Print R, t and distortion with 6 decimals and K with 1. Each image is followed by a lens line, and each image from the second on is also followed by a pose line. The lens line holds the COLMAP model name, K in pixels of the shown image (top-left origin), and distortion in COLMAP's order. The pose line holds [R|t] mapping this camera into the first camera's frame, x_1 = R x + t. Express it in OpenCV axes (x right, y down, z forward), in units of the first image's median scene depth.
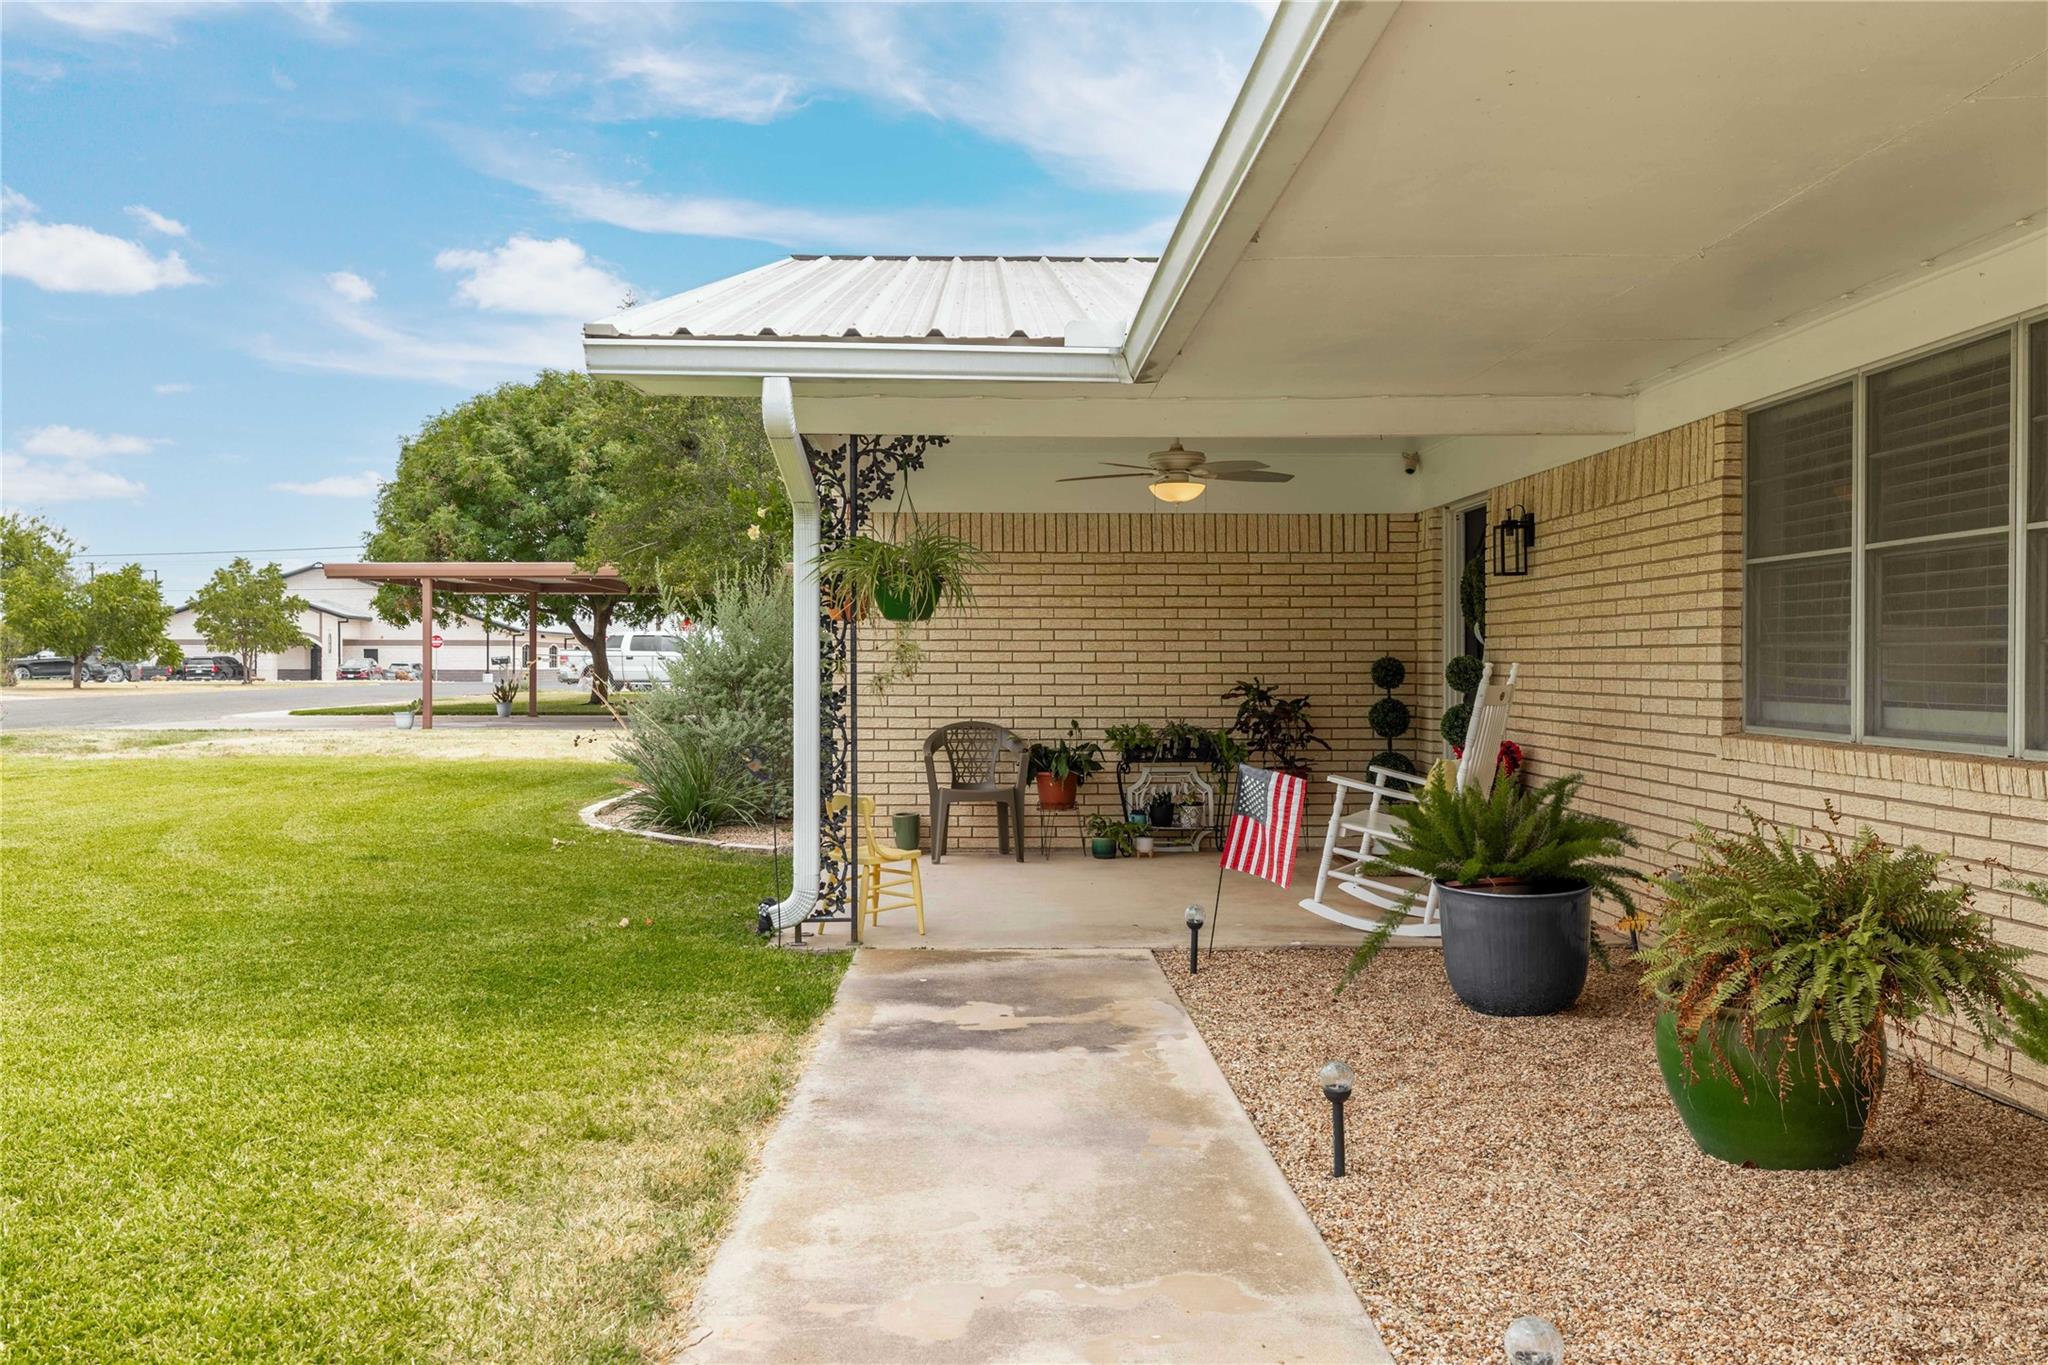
lens RADIAL K [[1572.2, 0, 1020.3], [0, 1572.2, 678.3], [0, 0, 1]] dist [0.001486, -0.000061]
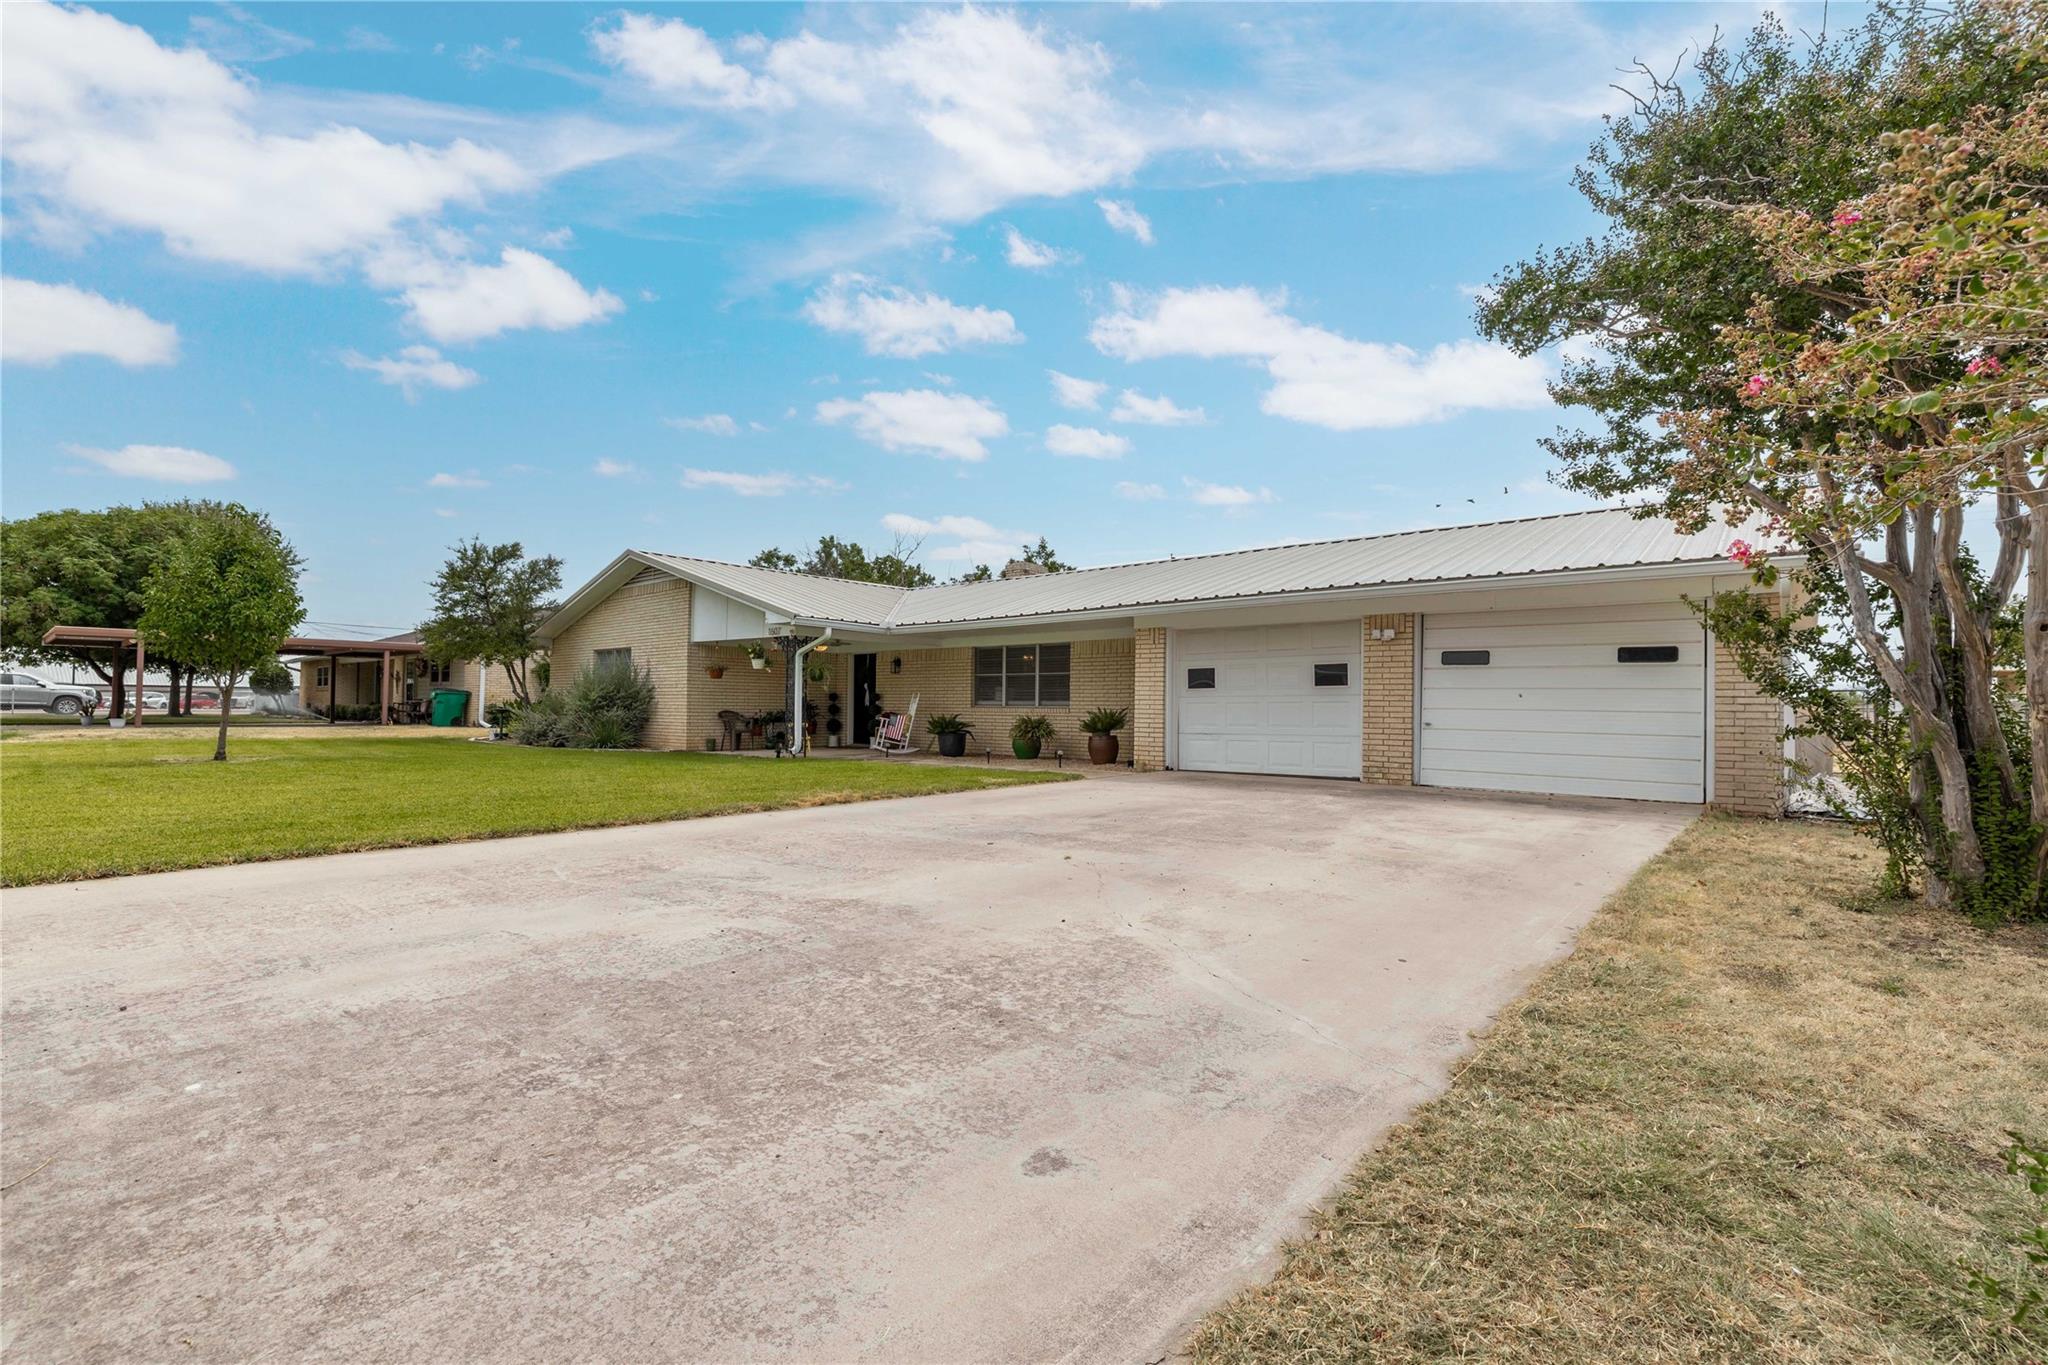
lens RADIAL K [[894.3, 0, 1022.3], [0, 894.3, 690.0], [0, 0, 1]] dist [0.001247, -0.000010]
pose [[0.682013, 0.012269, 0.731237, -0.967544], [0.005436, 0.999747, -0.021844, 0.027617], [-0.731320, 0.018873, 0.681774, -0.718919]]
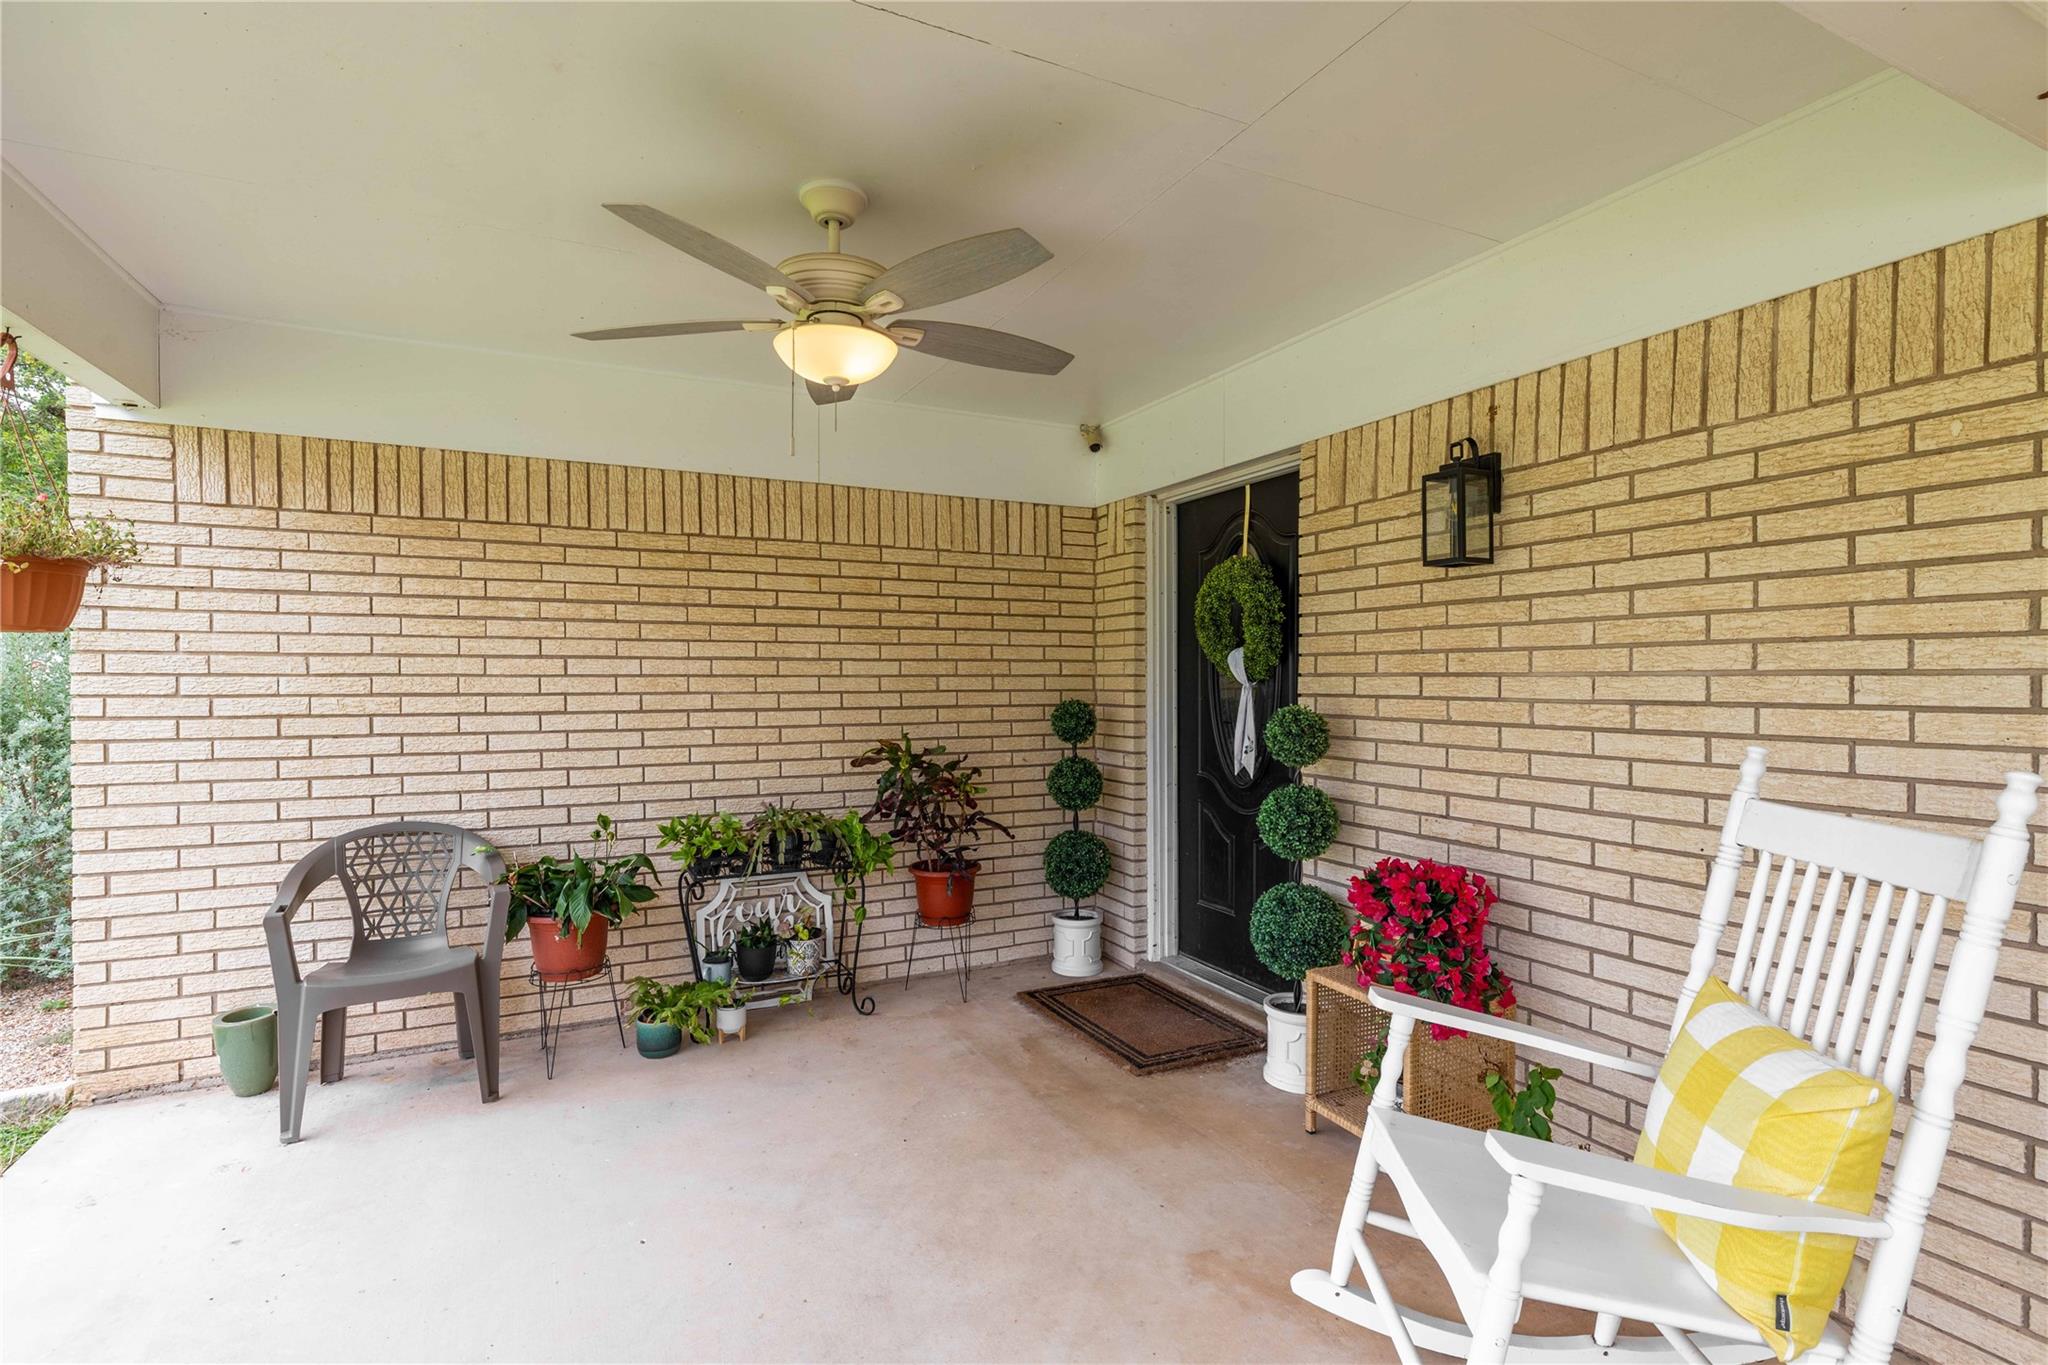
lens RADIAL K [[993.9, 0, 1027.3], [0, 993.9, 686.3], [0, 0, 1]] dist [-0.000425, 0.000396]
pose [[0.909380, -0.003220, 0.415954, 0.023817], [0.005190, 0.999980, -0.003606, -0.017771], [-0.415934, 0.005438, 0.909378, 0.586638]]
